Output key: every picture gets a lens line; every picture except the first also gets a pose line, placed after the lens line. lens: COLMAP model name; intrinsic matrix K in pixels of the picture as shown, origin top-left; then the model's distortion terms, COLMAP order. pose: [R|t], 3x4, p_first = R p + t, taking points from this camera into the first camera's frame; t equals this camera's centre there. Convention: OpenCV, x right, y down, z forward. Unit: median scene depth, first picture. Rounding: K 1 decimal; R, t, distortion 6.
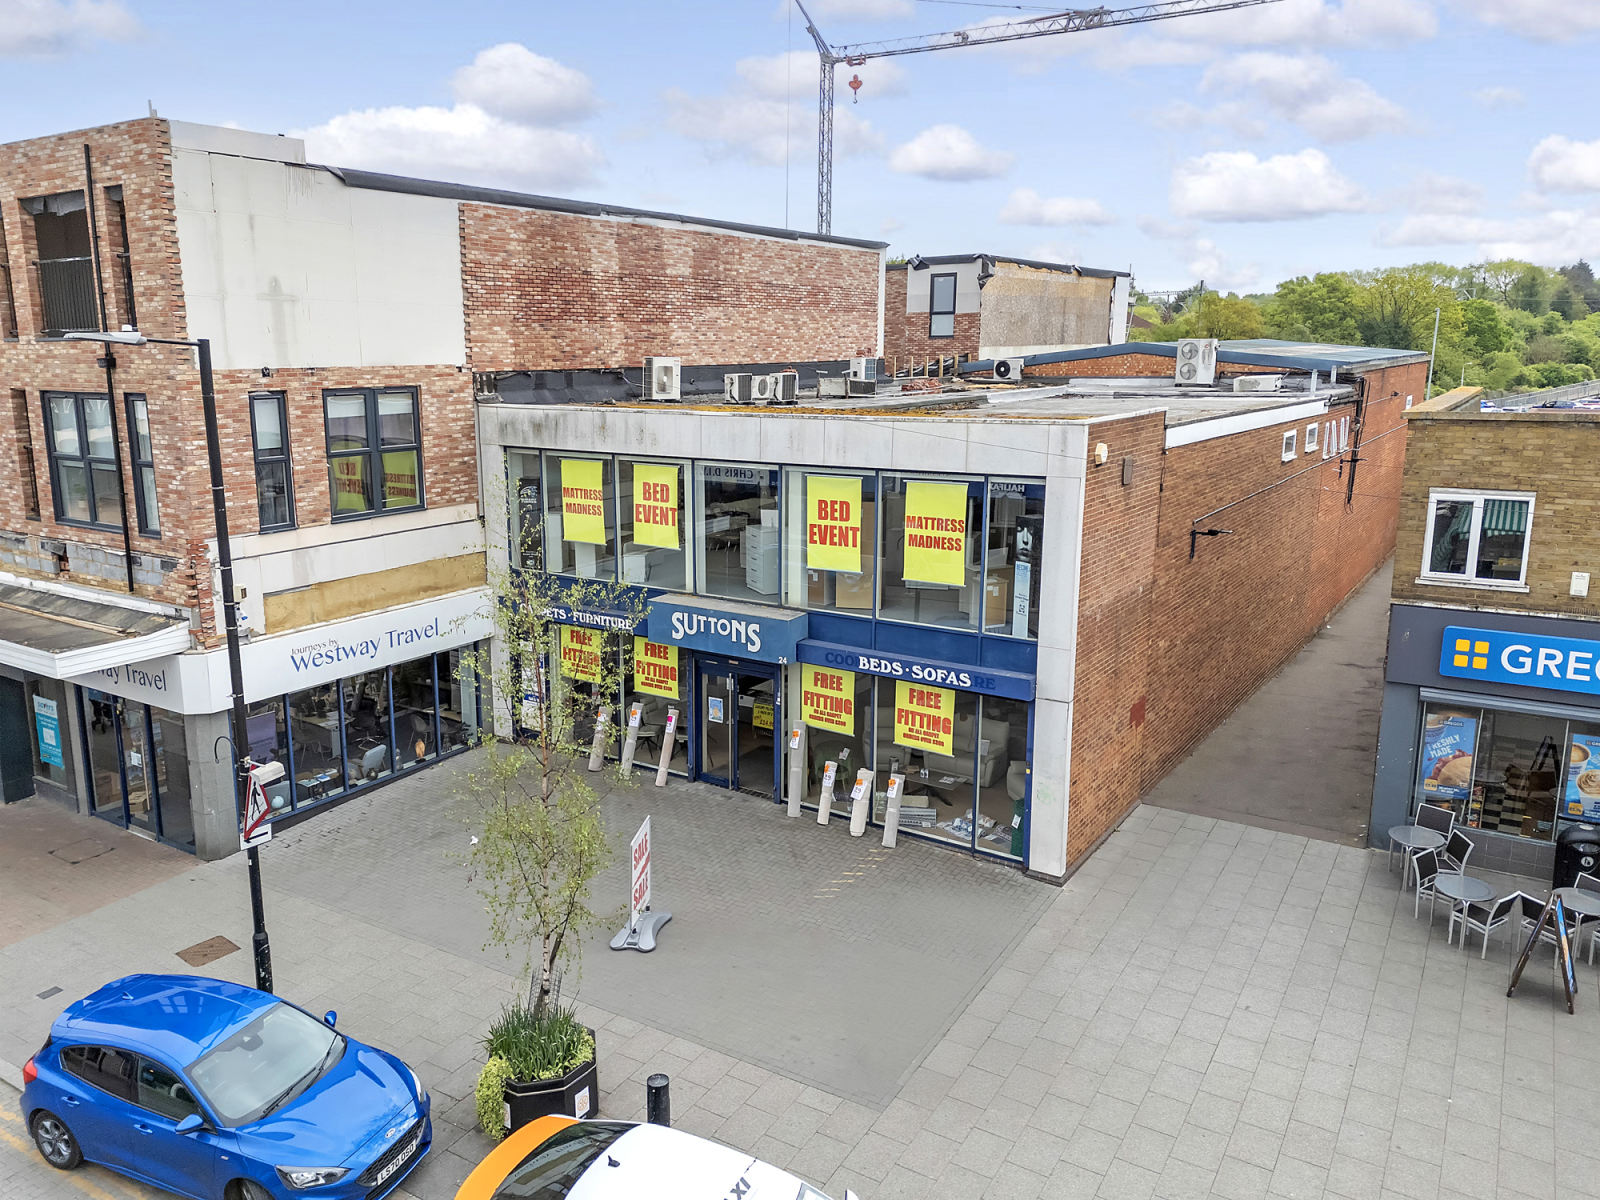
lens RADIAL K [[1206.4, 0, 794.5], [0, 1206.4, 569.7], [0, 0, 1]] dist [0.023802, -0.005337]
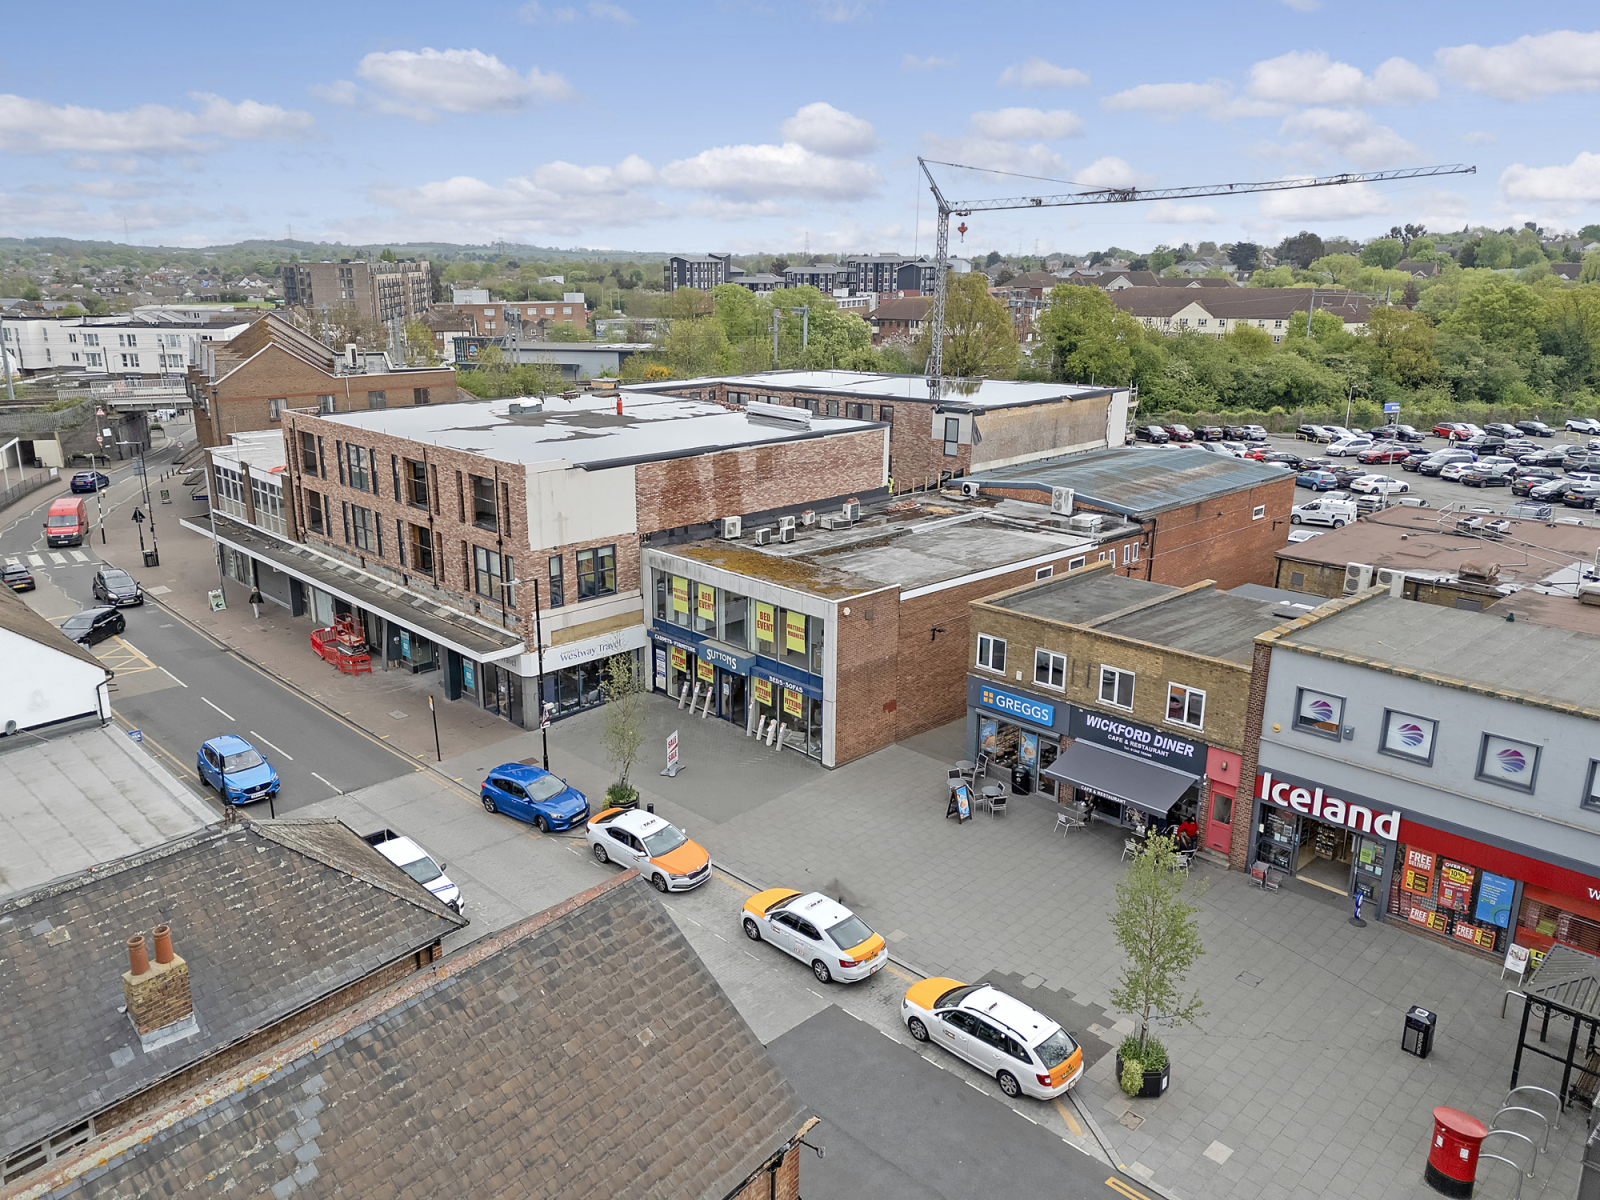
lens RADIAL K [[1126.0, 0, 800.0], [0, 1126.0, 600.0], [0, 0, 1]] dist [0.066034, -0.000744]
pose [[0.977699, 0.070179, -0.197939, 0.530804], [-0.053390, 0.994607, 0.088921, -0.277922], [0.203112, -0.076370, 0.976173, -1.190654]]
